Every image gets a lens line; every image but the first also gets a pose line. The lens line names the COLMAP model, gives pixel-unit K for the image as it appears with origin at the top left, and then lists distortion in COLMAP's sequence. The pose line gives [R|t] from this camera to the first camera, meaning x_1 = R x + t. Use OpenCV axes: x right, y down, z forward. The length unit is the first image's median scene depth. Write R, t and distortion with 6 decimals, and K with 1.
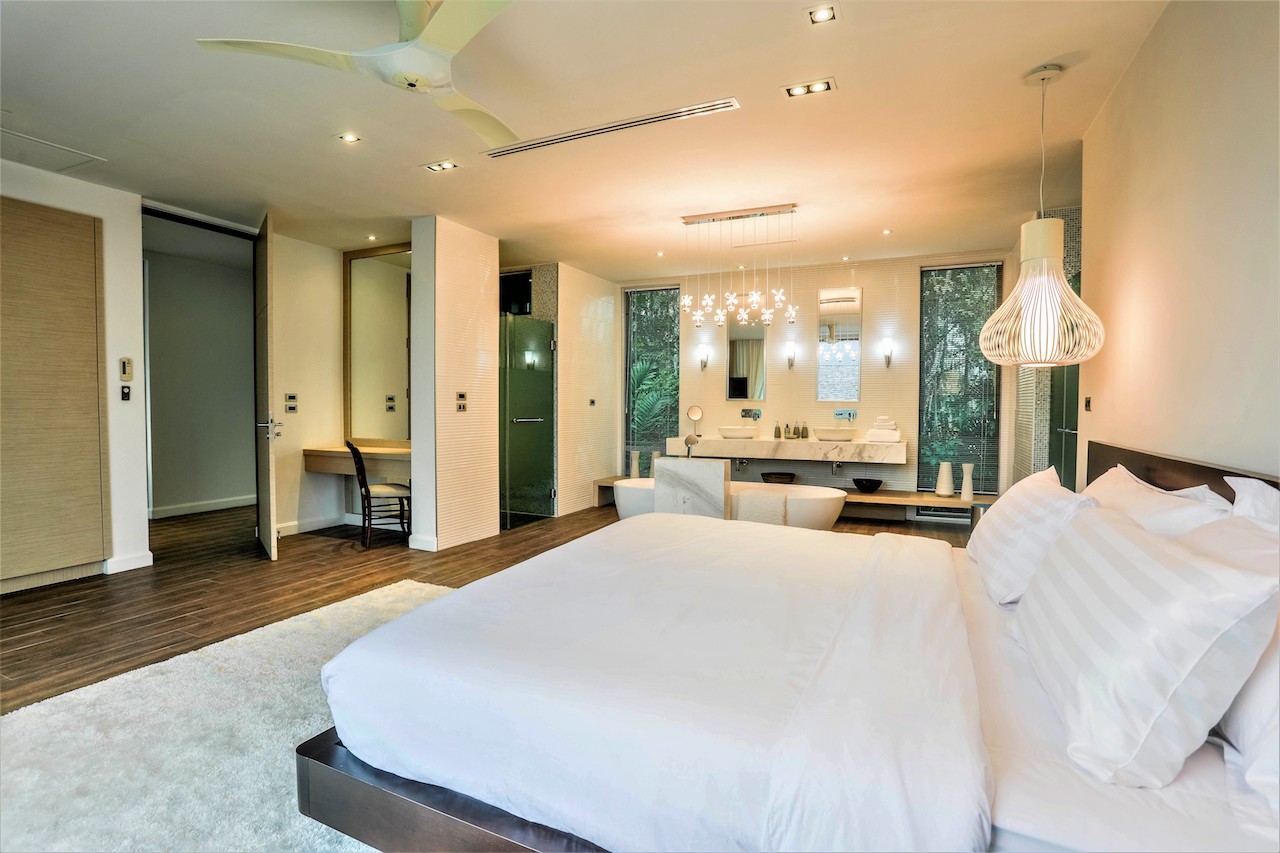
lens RADIAL K [[620.3, 0, 620.5], [0, 620.3, 422.0], [0, 0, 1]] dist [-0.055152, 0.022672]
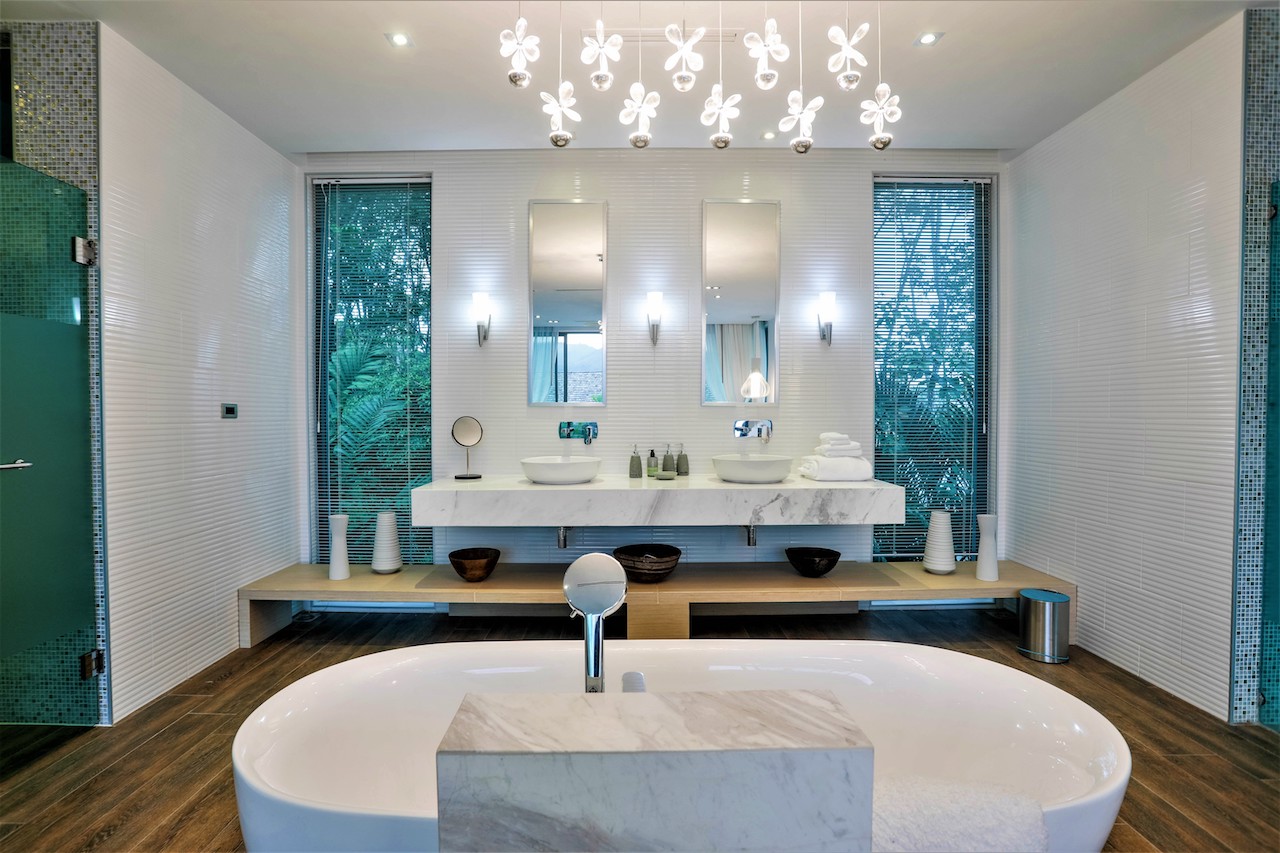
lens RADIAL K [[620.3, 0, 620.5], [0, 620.3, 422.0], [0, 0, 1]] dist [-0.055152, 0.022672]
pose [[0.902863, -0.013278, 0.429723, 0.020079], [0.019501, 0.999759, -0.010080, -0.015891], [-0.429486, 0.017481, 0.902904, 0.551395]]
